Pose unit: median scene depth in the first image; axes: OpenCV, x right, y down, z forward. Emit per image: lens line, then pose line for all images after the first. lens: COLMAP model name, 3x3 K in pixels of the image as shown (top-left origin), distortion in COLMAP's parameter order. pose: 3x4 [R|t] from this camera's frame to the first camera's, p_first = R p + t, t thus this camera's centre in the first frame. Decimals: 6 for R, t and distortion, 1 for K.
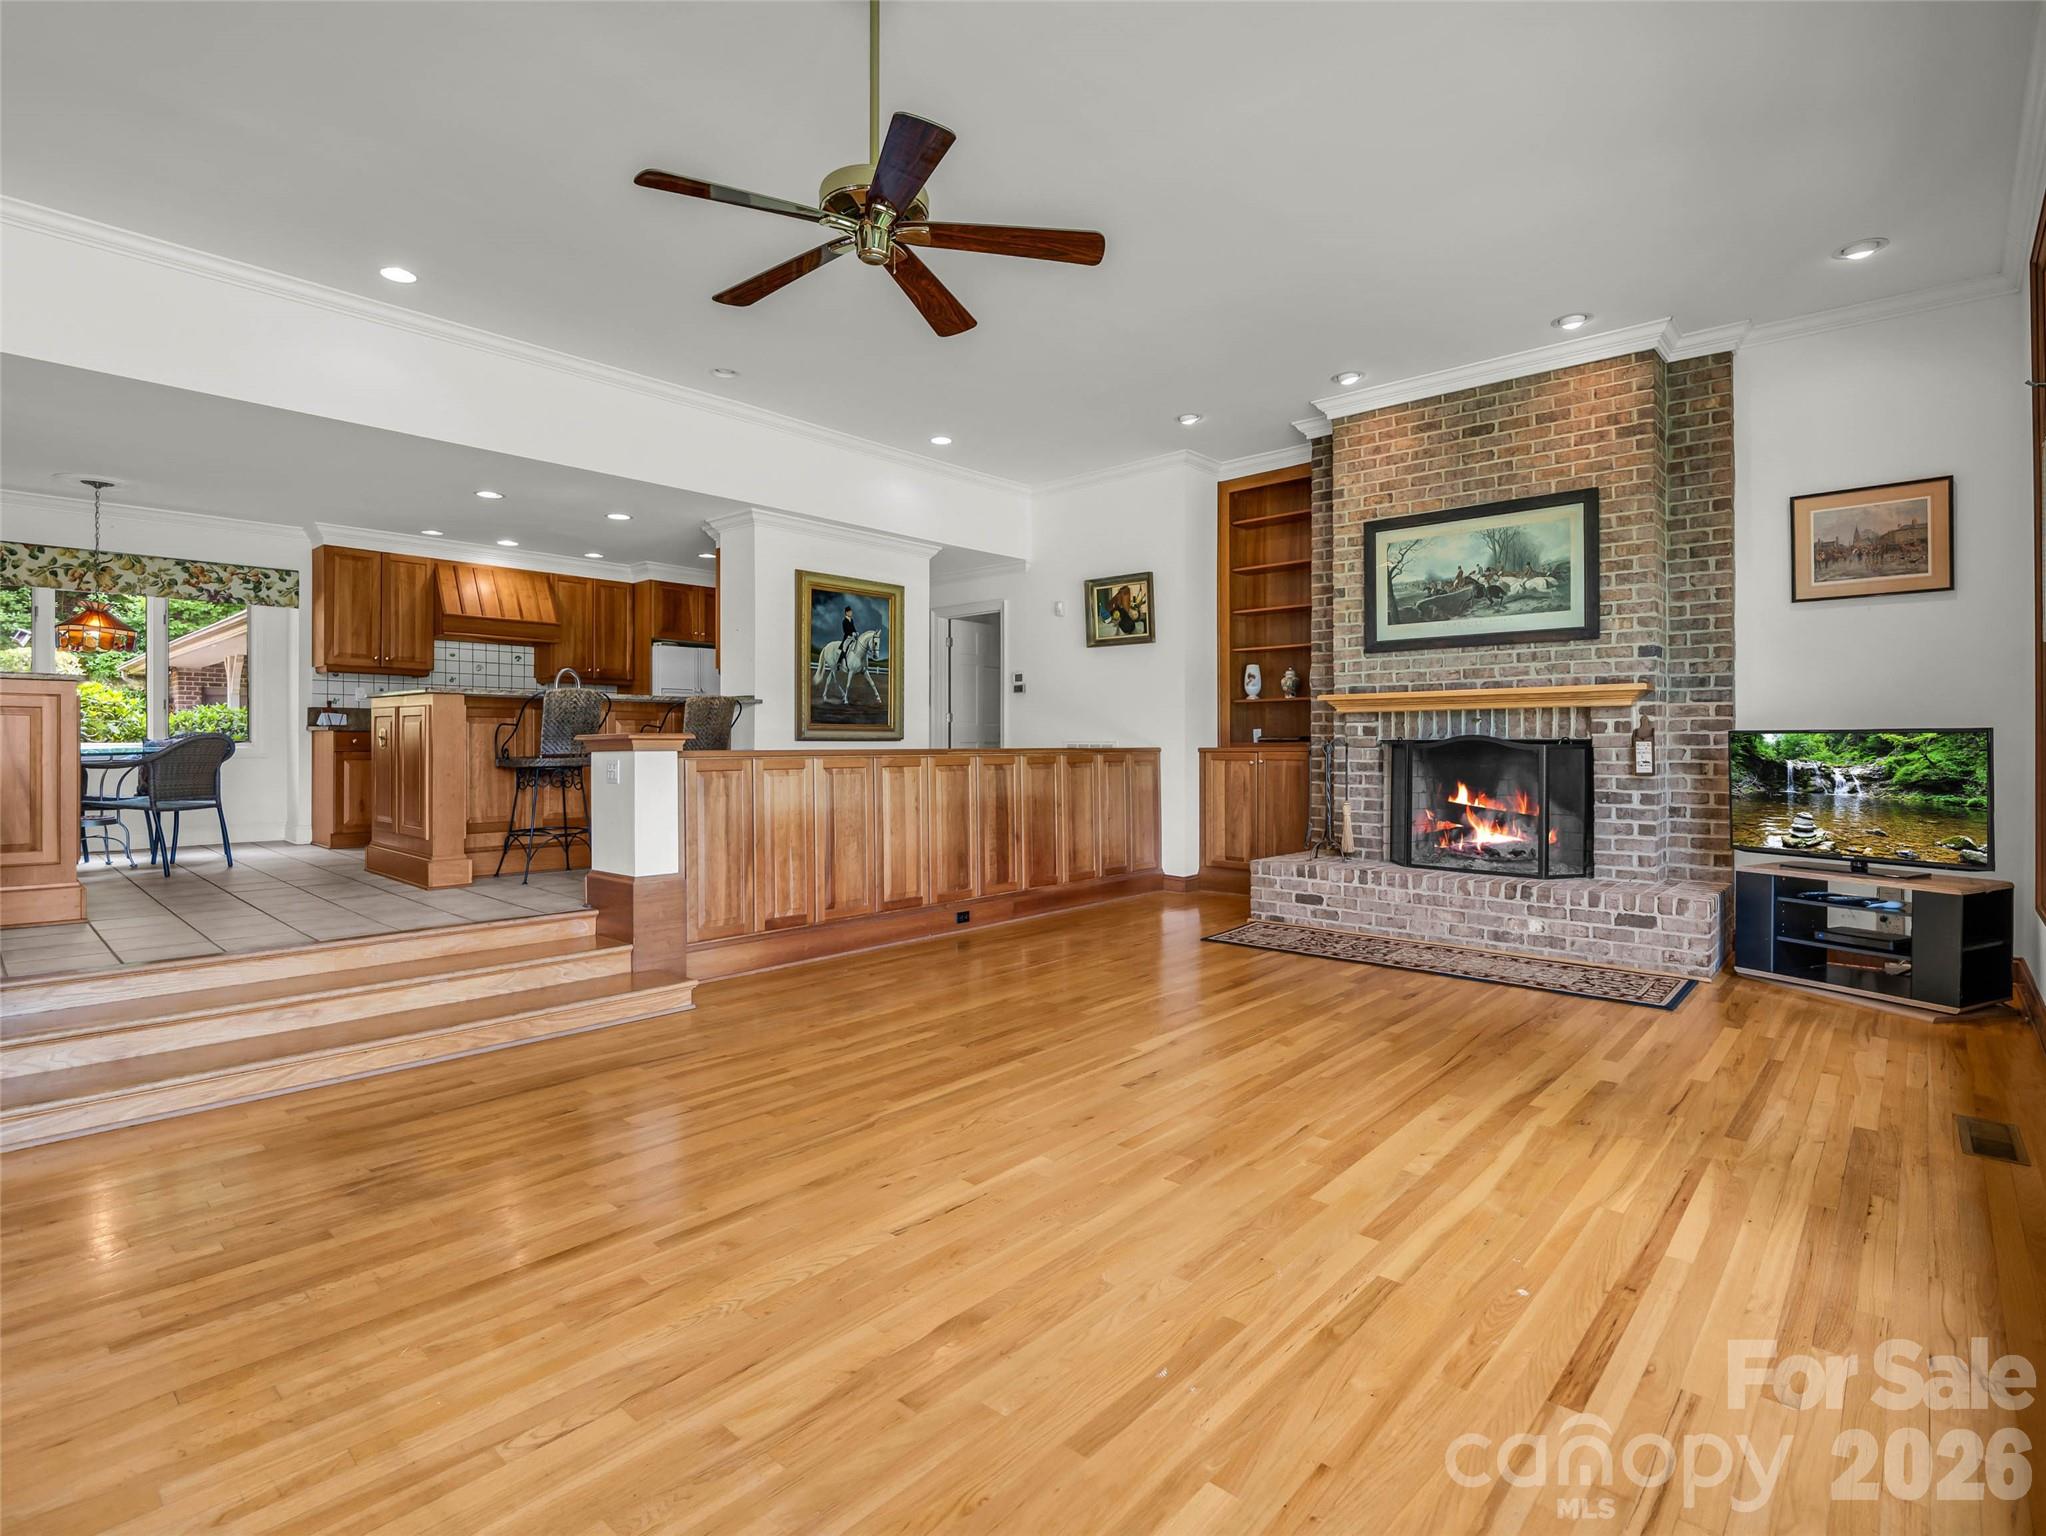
lens RADIAL K [[1042.6, 0, 1017.2], [0, 1042.6, 755.1], [0, 0, 1]] dist [-0.004940, -0.000248]
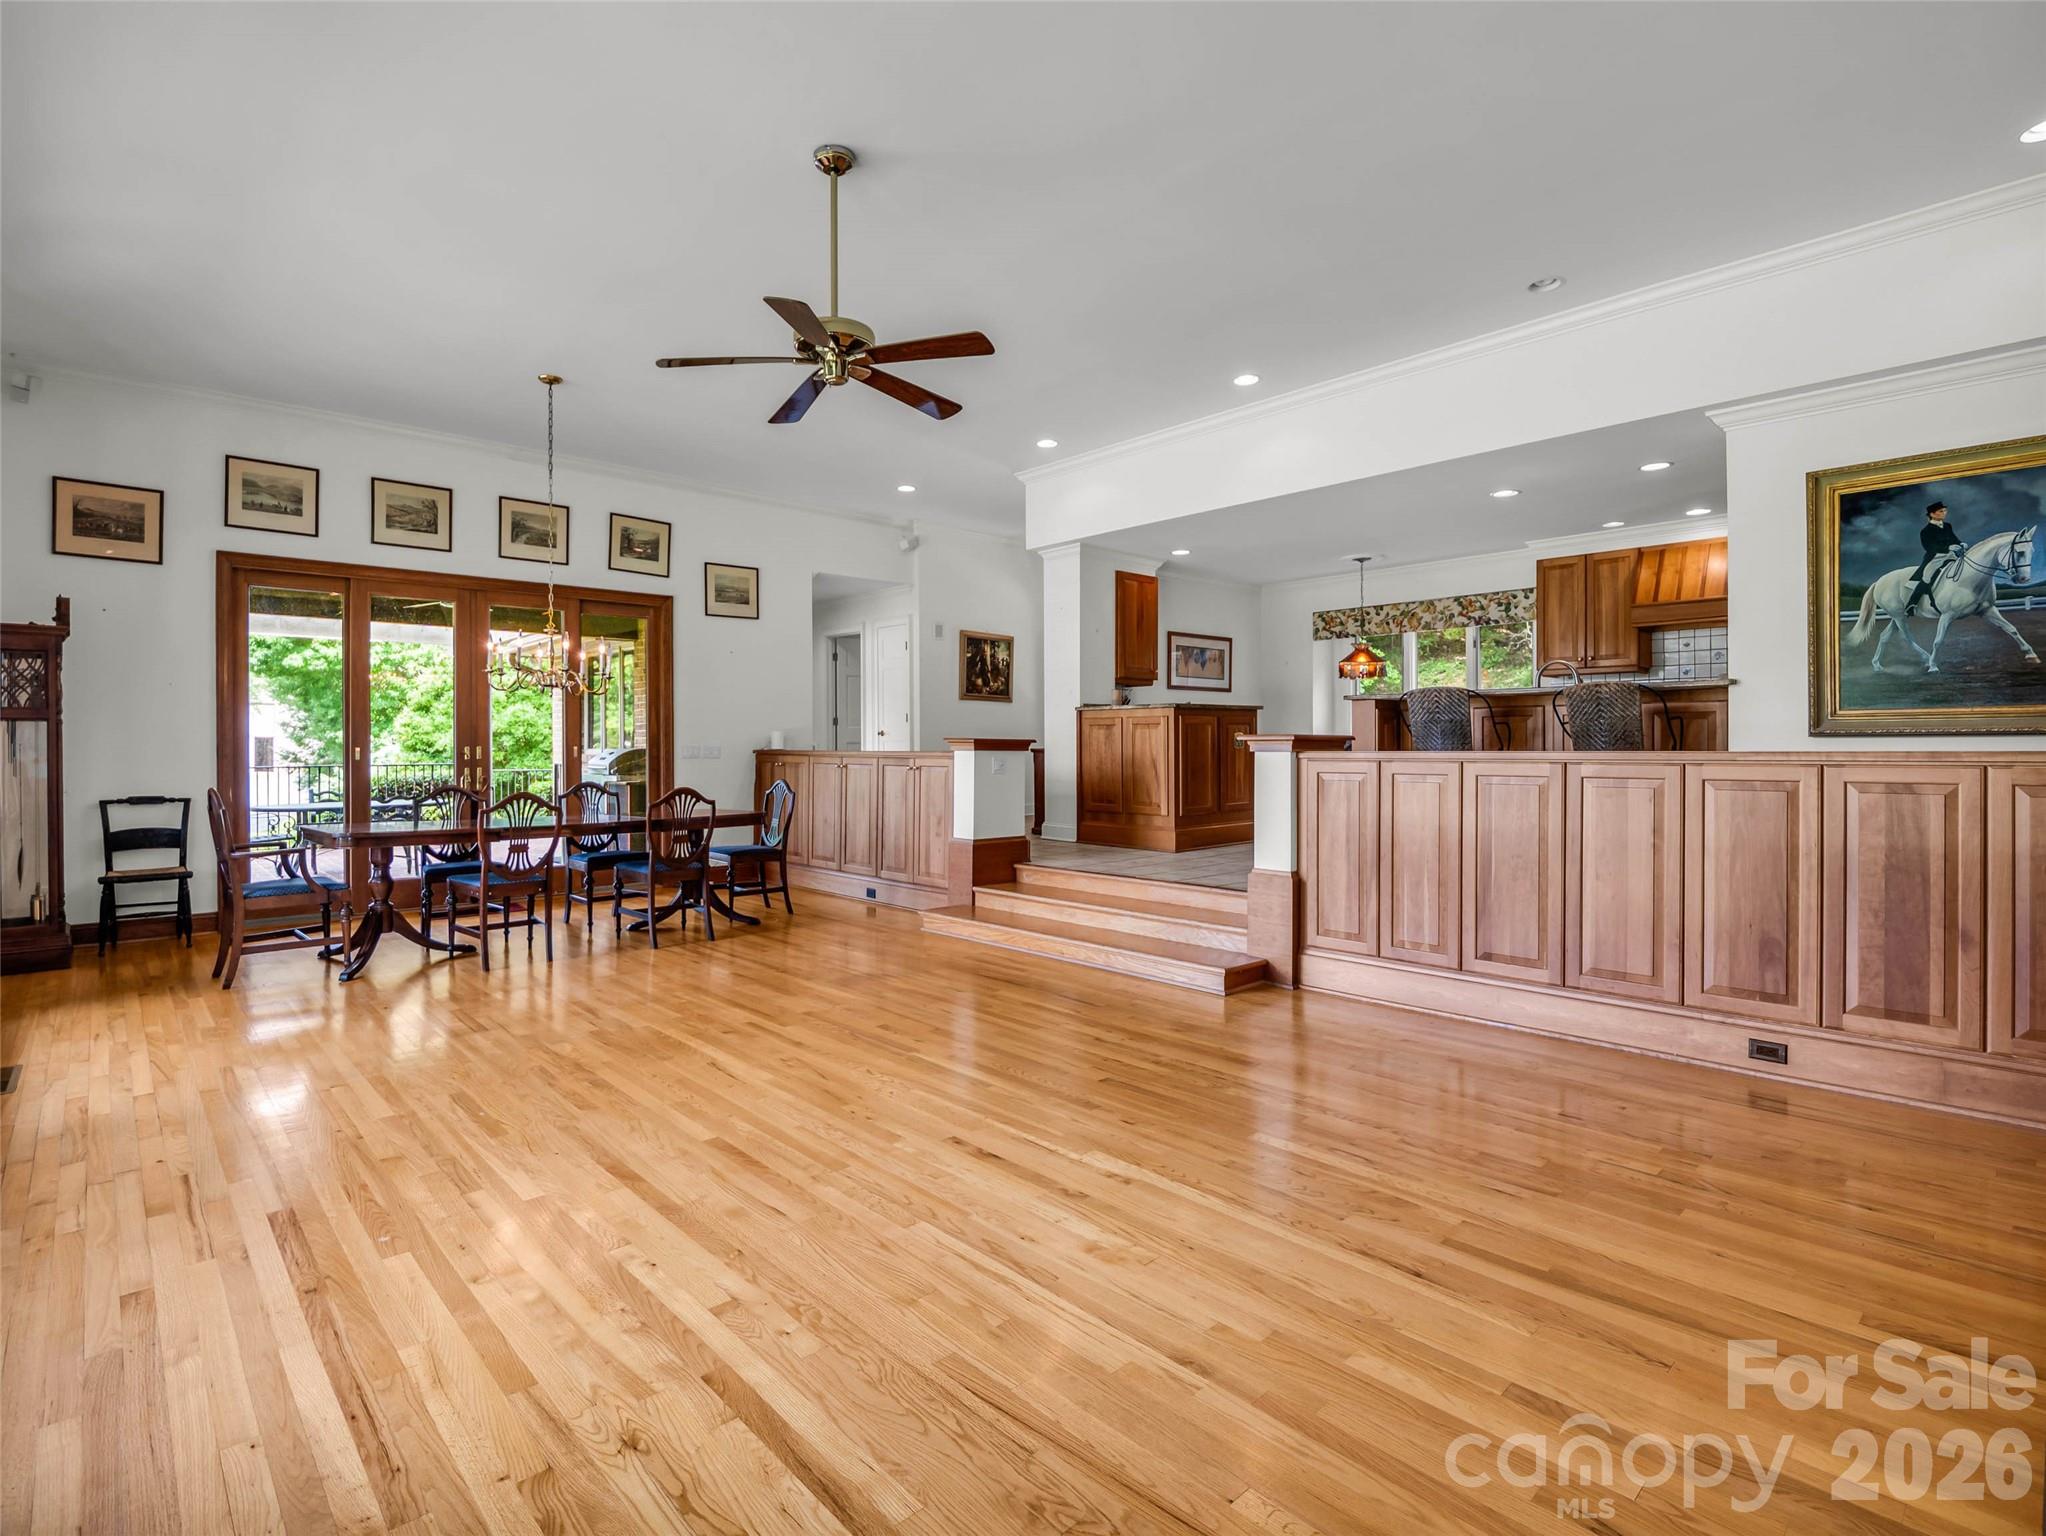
lens RADIAL K [[1042.6, 0, 1017.4], [0, 1042.6, 757.8], [0, 0, 1]] dist [-0.004940, -0.000248]
pose [[-0.123628, 0.014307, -0.992225, 0.505796], [-0.003143, 0.999885, 0.014809, -0.009111], [0.992324, 0.004950, -0.123569, 0.607459]]
